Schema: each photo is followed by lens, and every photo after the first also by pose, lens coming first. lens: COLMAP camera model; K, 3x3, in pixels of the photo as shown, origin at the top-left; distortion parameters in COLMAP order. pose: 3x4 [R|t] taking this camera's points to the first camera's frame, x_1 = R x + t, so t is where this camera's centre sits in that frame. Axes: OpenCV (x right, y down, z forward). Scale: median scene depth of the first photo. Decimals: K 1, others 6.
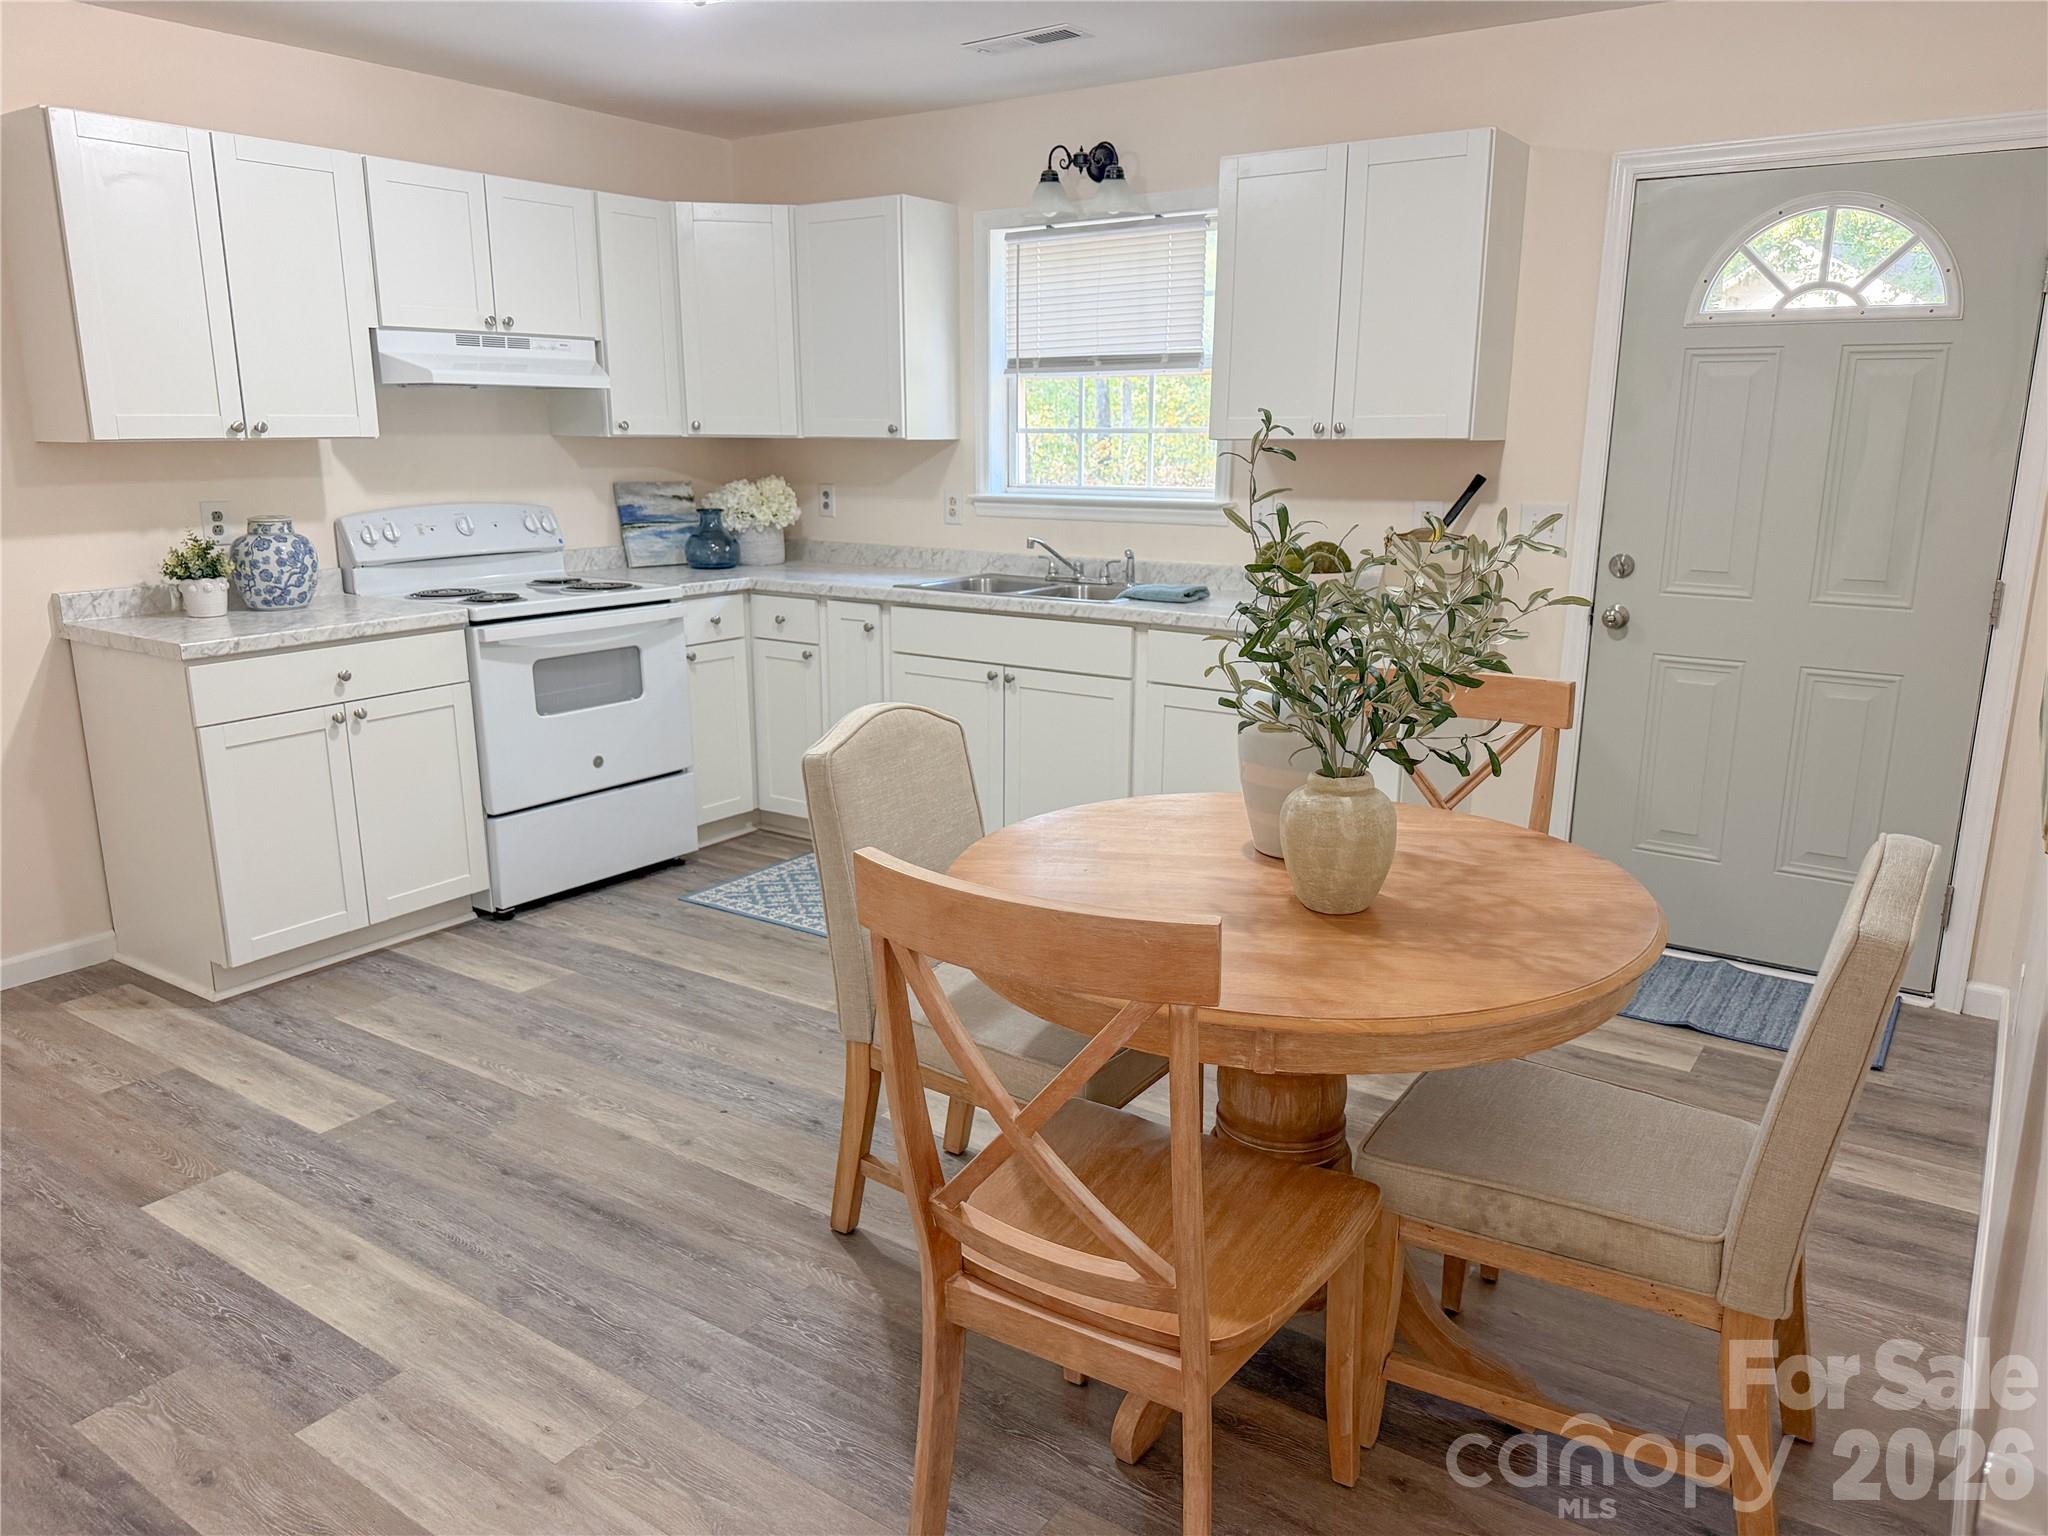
lens RADIAL K [[1460.1, 0, 1022.7], [0, 1460.1, 773.6], [0, 0, 1]] dist [0.066672, -0.088655]
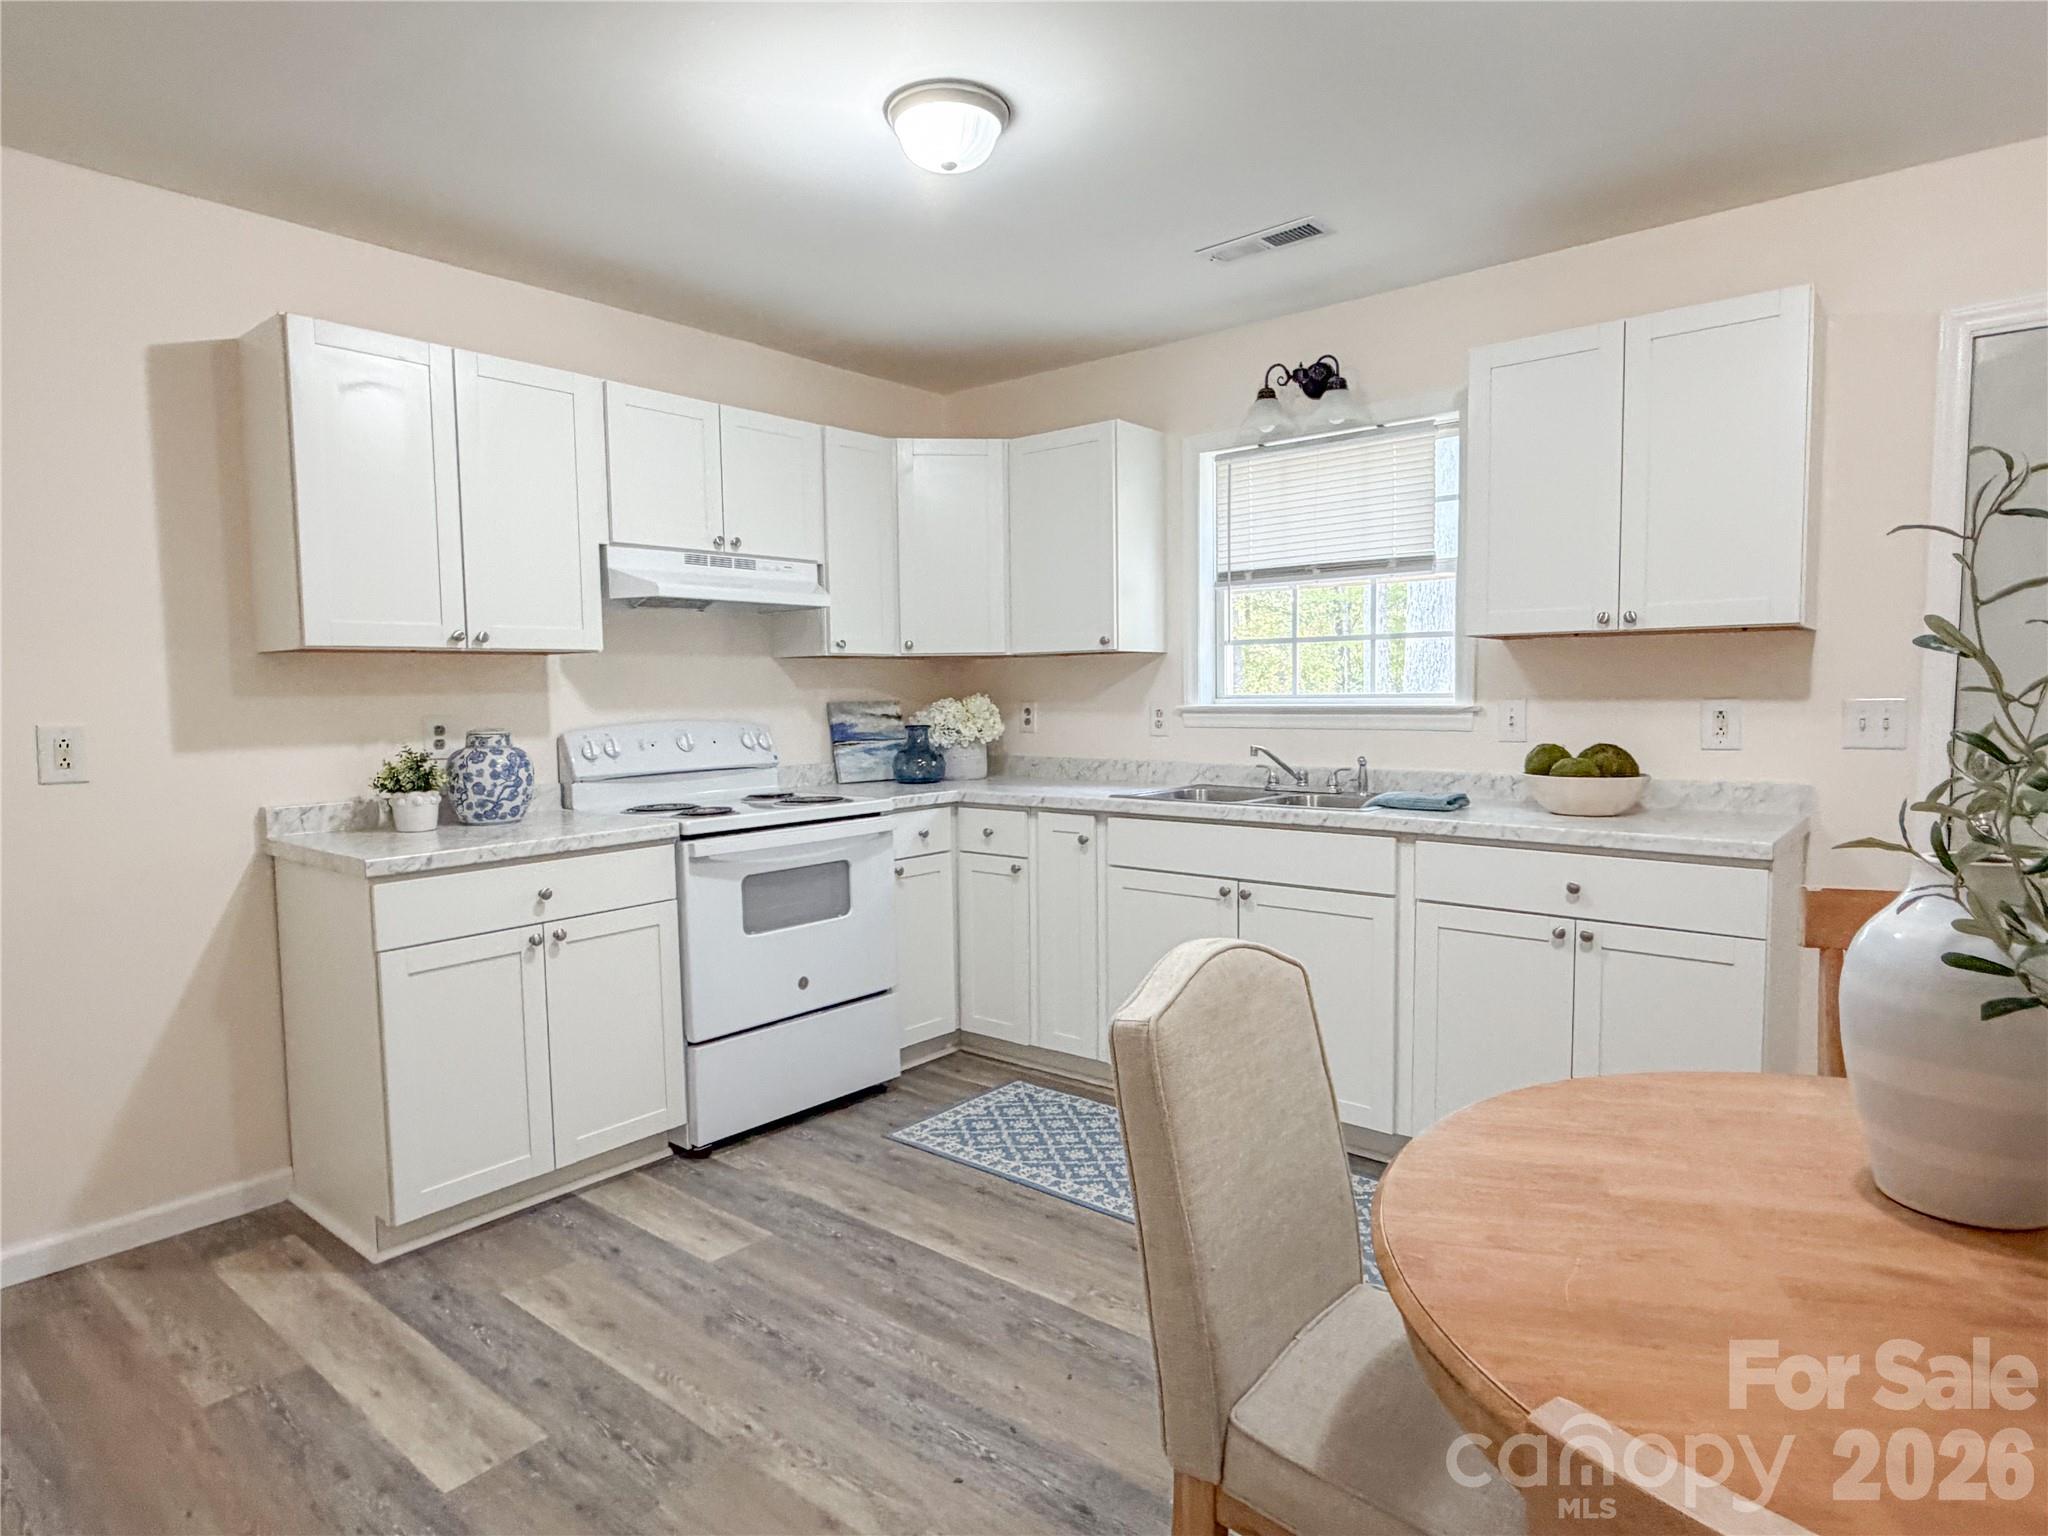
lens RADIAL K [[1161.8, 0, 1016.6], [0, 1161.8, 763.4], [0, 0, 1]] dist [0.003128, -0.000356]
pose [[0.995620, -0.008846, -0.093069, -0.093412], [-0.006925, 0.985801, -0.167772, -0.025949], [0.093232, 0.167682, 0.981423, 0.290283]]
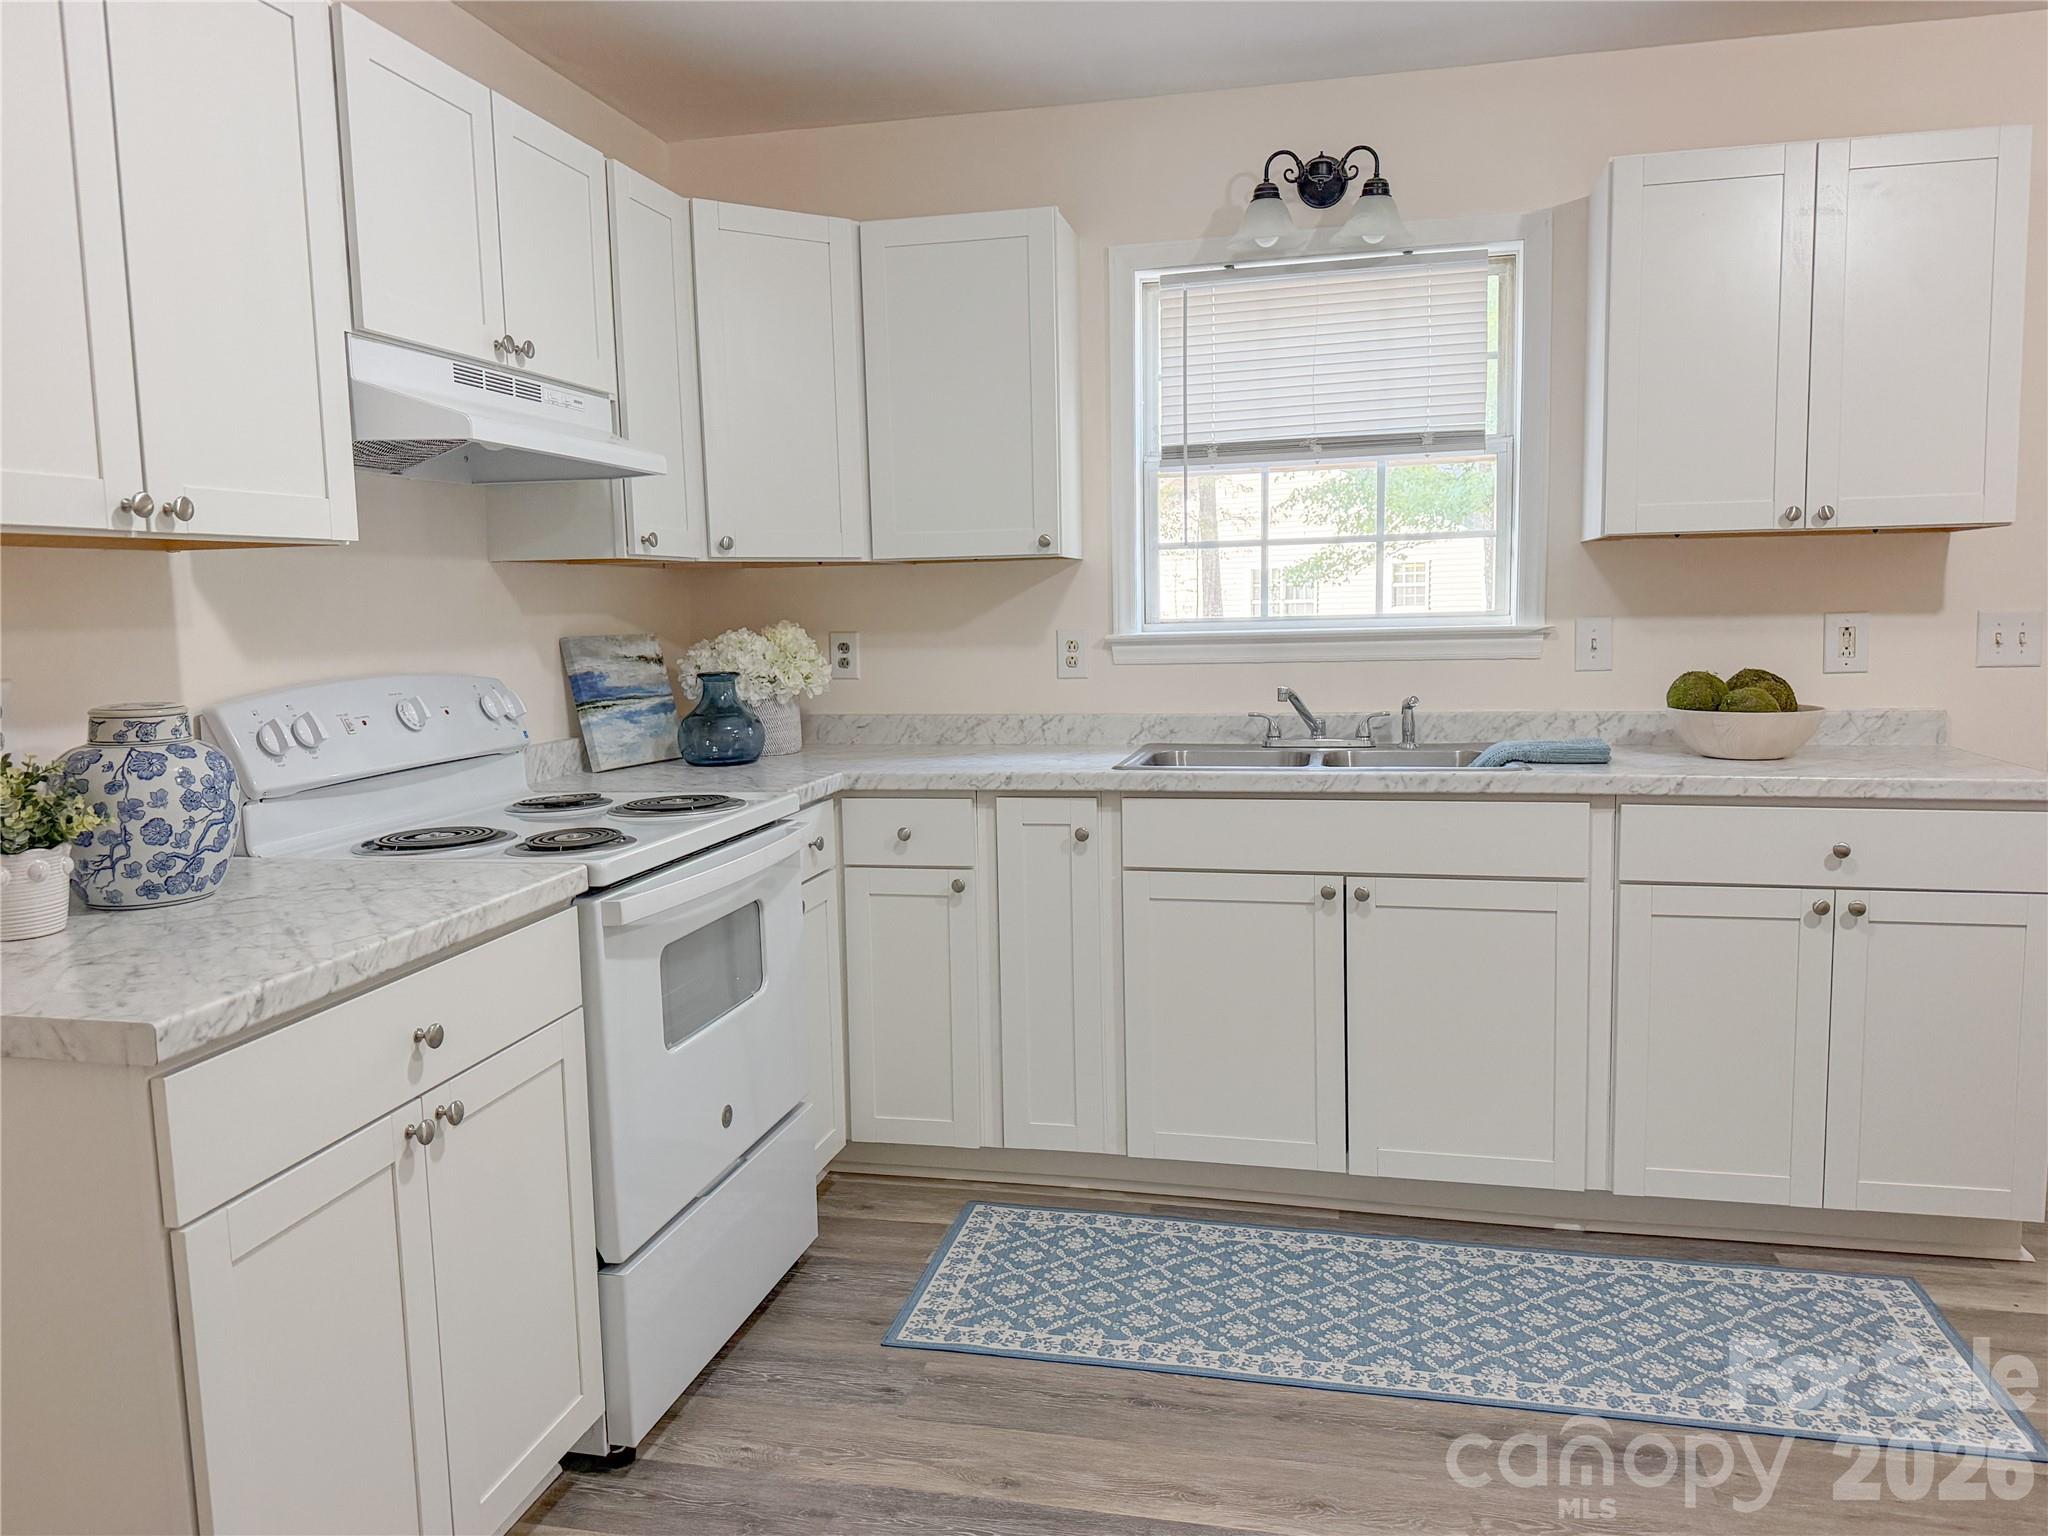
lens RADIAL K [[1460.1, 0, 996.4], [0, 1460.1, 758.7], [0, 0, 1]] dist [0.066672, -0.088655]
pose [[0.928145, -0.061849, 0.367046, -0.447879], [0.109194, 0.987955, -0.109645, -0.079911], [-0.355843, 0.141846, 0.923718, 0.494595]]
